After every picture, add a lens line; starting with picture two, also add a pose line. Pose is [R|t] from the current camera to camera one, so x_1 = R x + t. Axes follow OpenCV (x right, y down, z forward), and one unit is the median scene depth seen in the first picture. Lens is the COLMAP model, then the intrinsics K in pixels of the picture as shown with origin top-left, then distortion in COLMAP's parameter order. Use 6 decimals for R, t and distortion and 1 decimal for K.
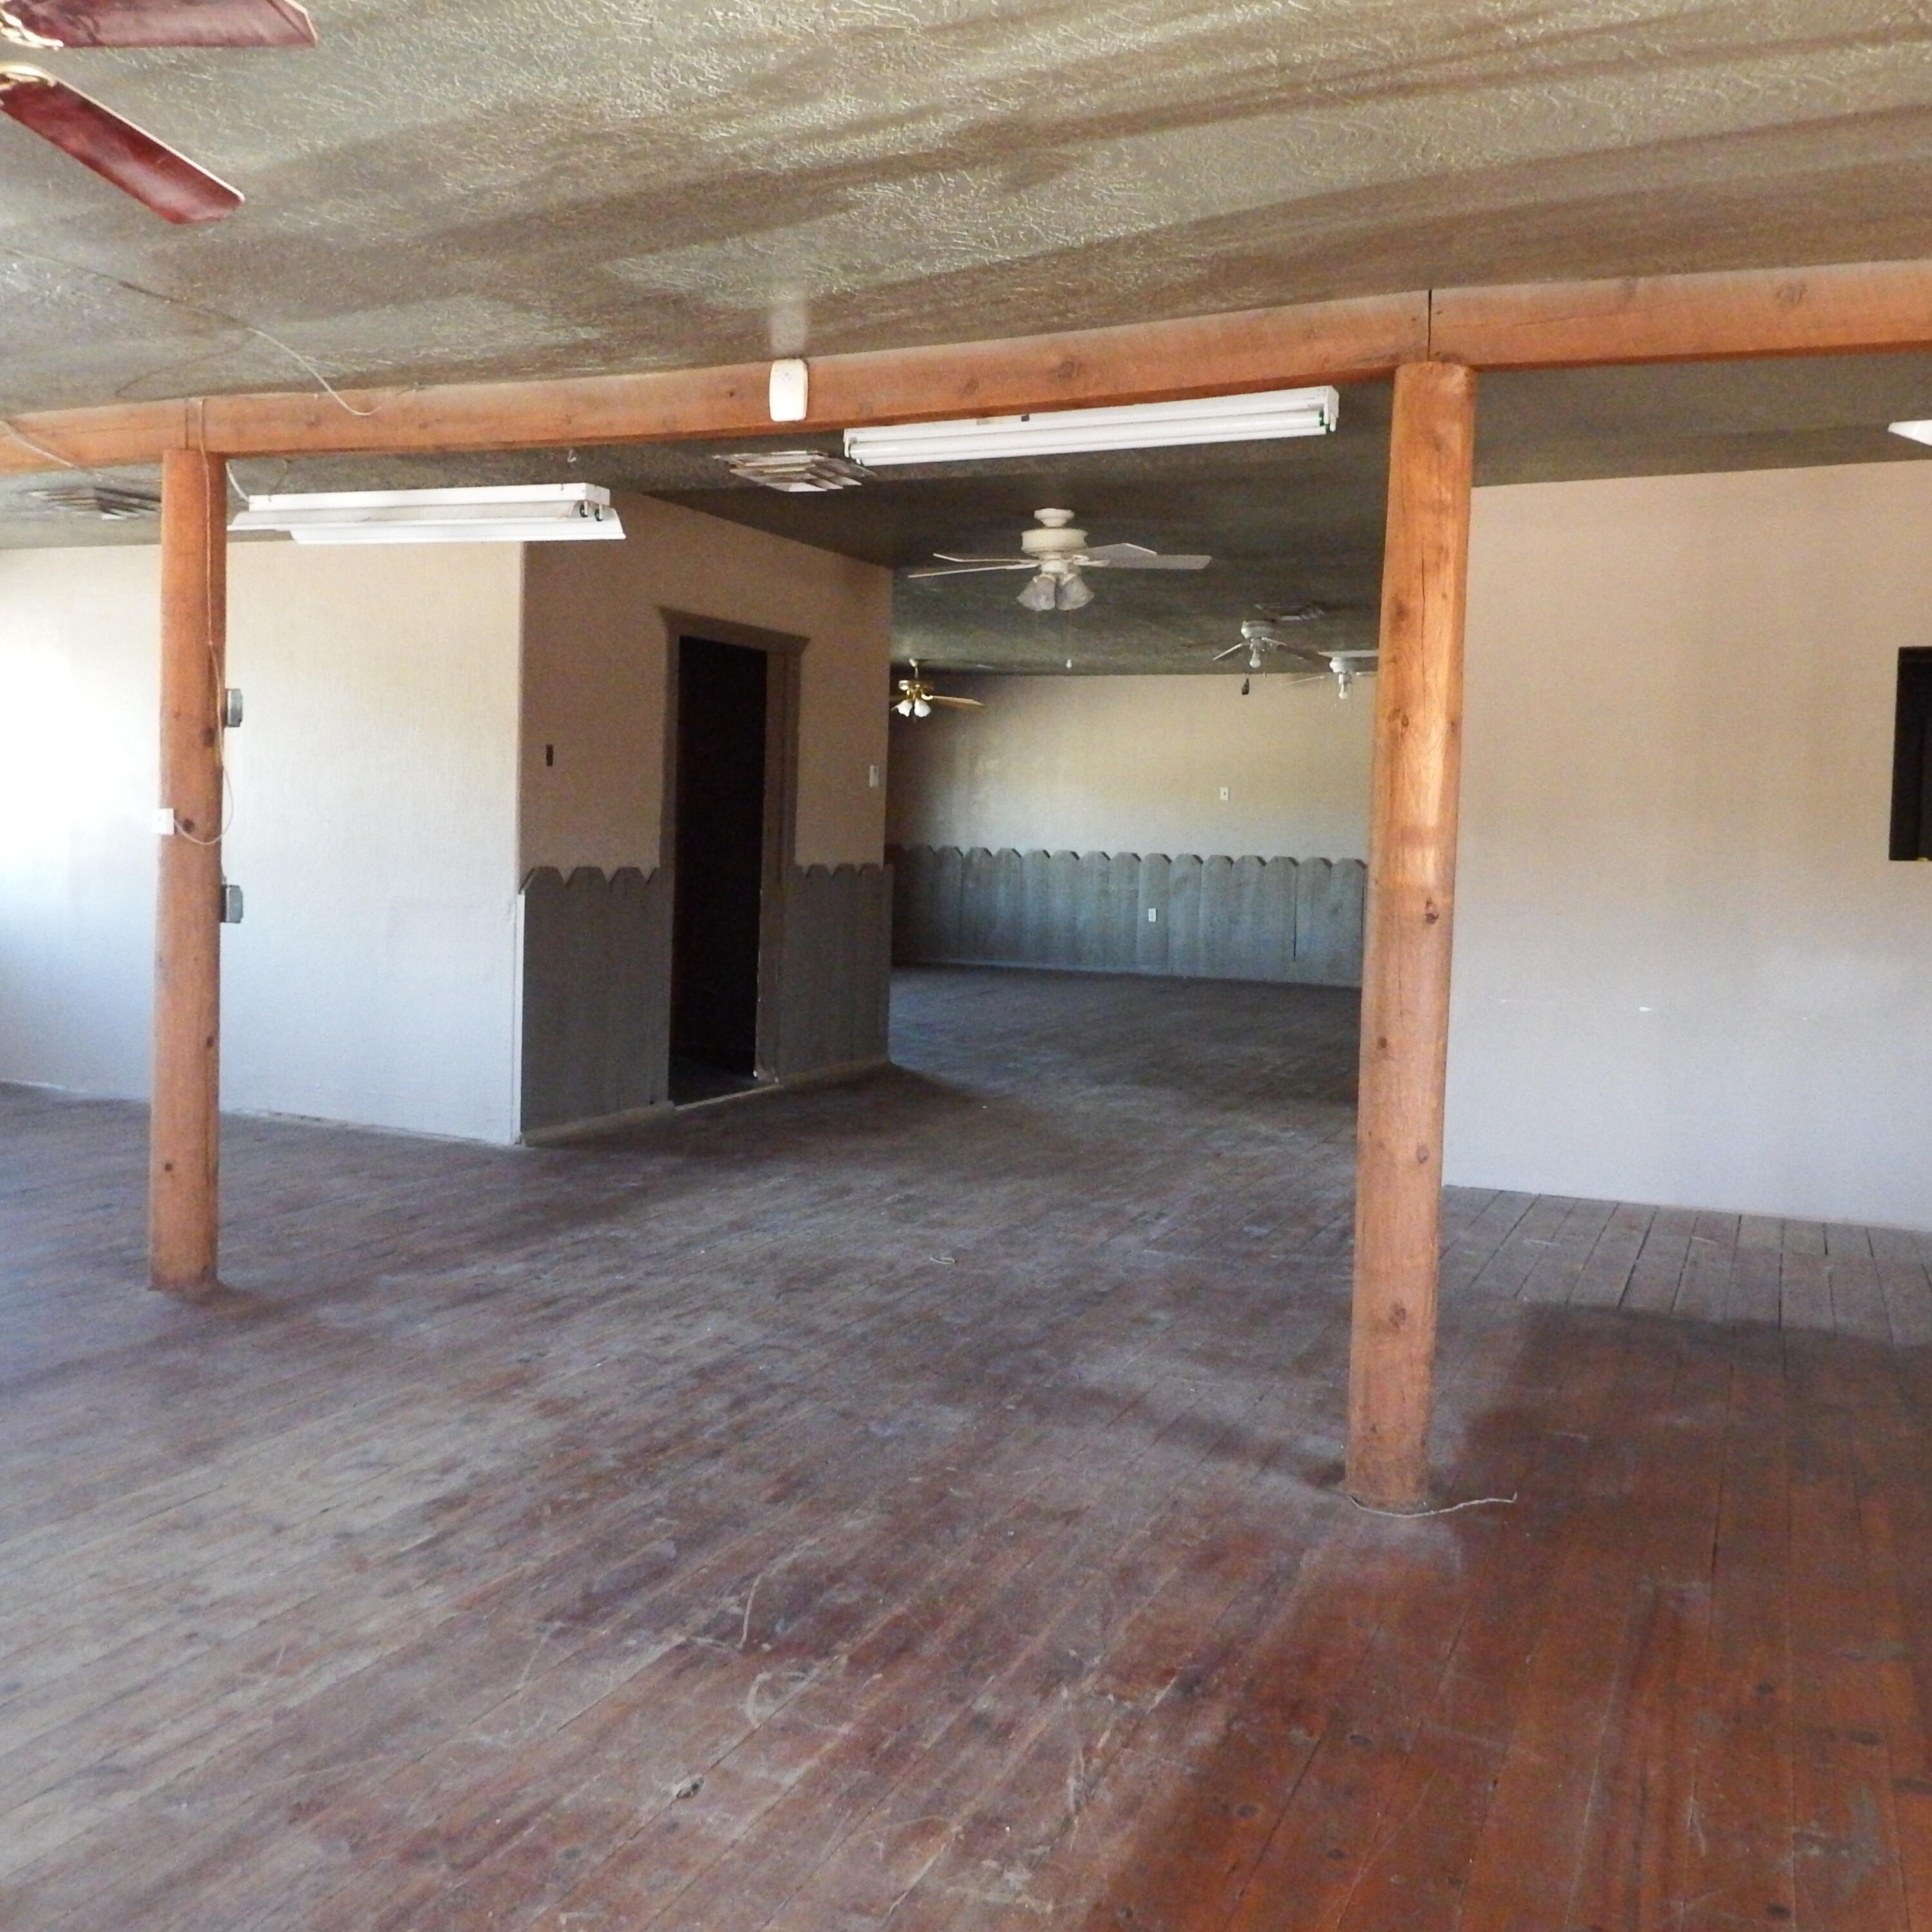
lens RADIAL K [[1871.3, 0, 971.1], [0, 1871.3, 956.1], [0, 0, 1]] dist [0.007972, 0.000000]
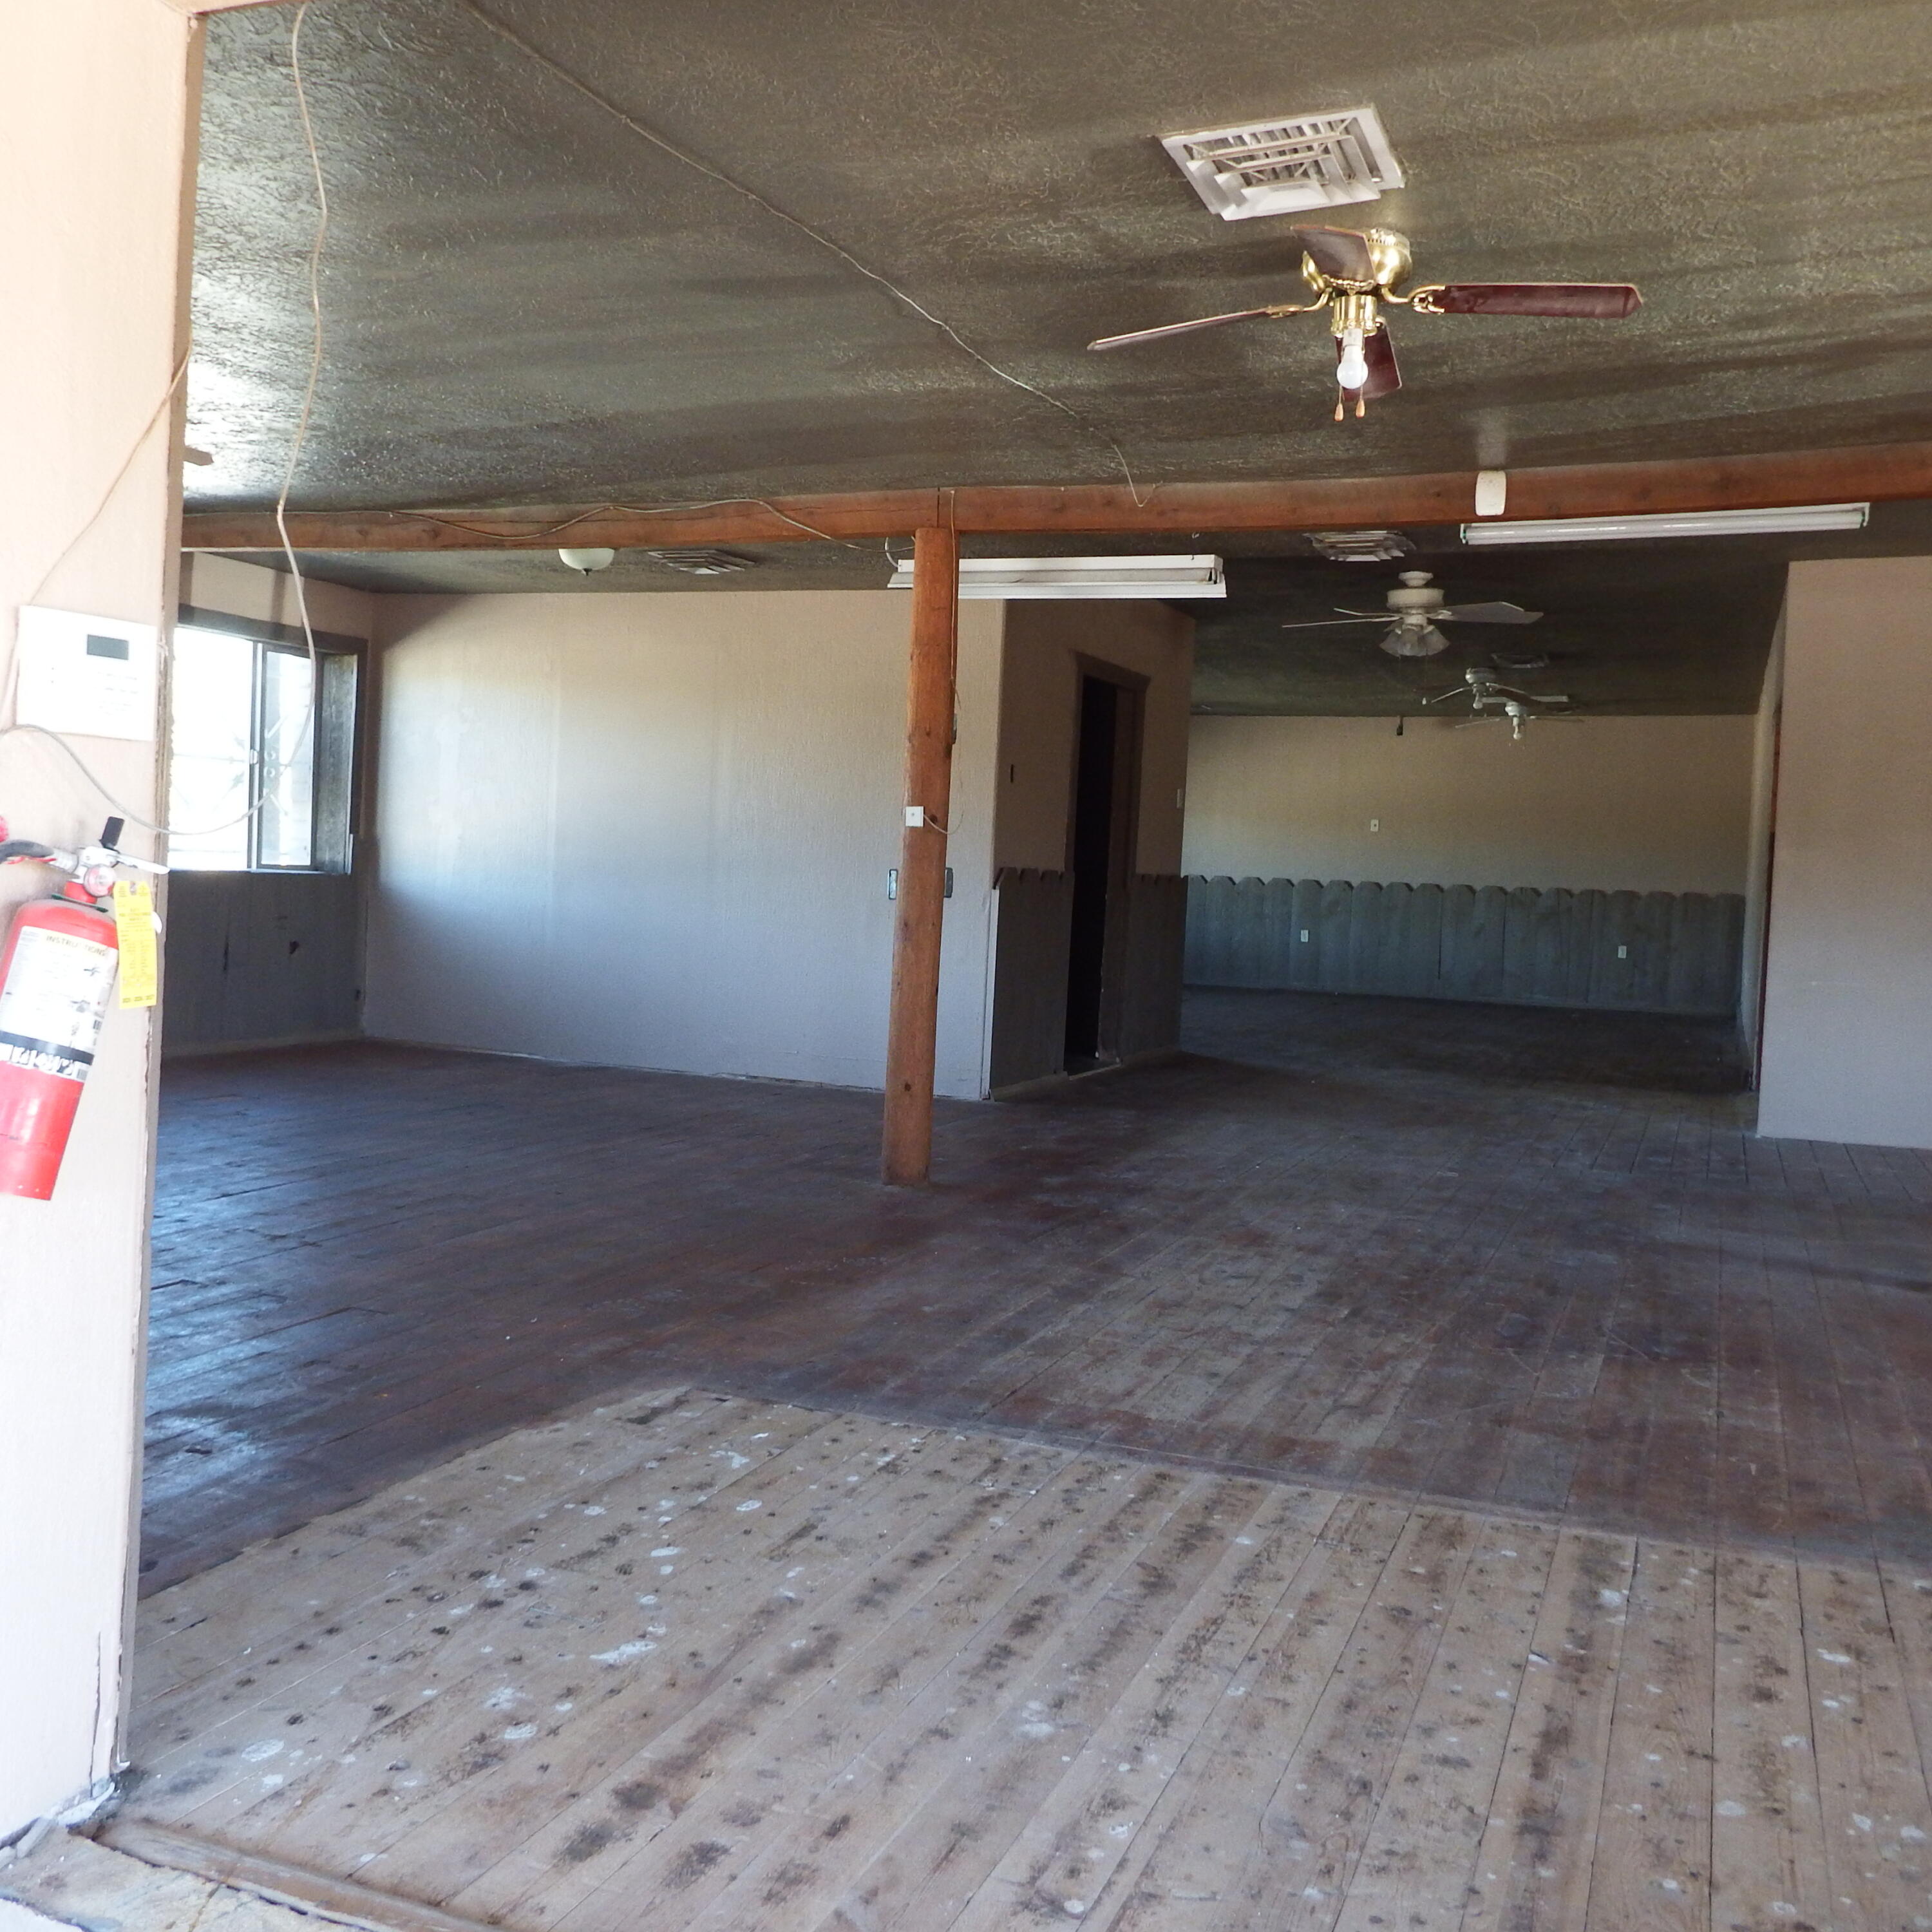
lens RADIAL K [[1871.3, 0, 960.6], [0, 1871.3, 959.8], [0, 0, 1]] dist [0.007972, 0.000000]
pose [[0.999743, 0.012944, 0.018589, -0.261152], [-0.012587, 0.999736, -0.019233, 0.032462], [-0.018833, 0.018994, 0.999642, -0.172341]]
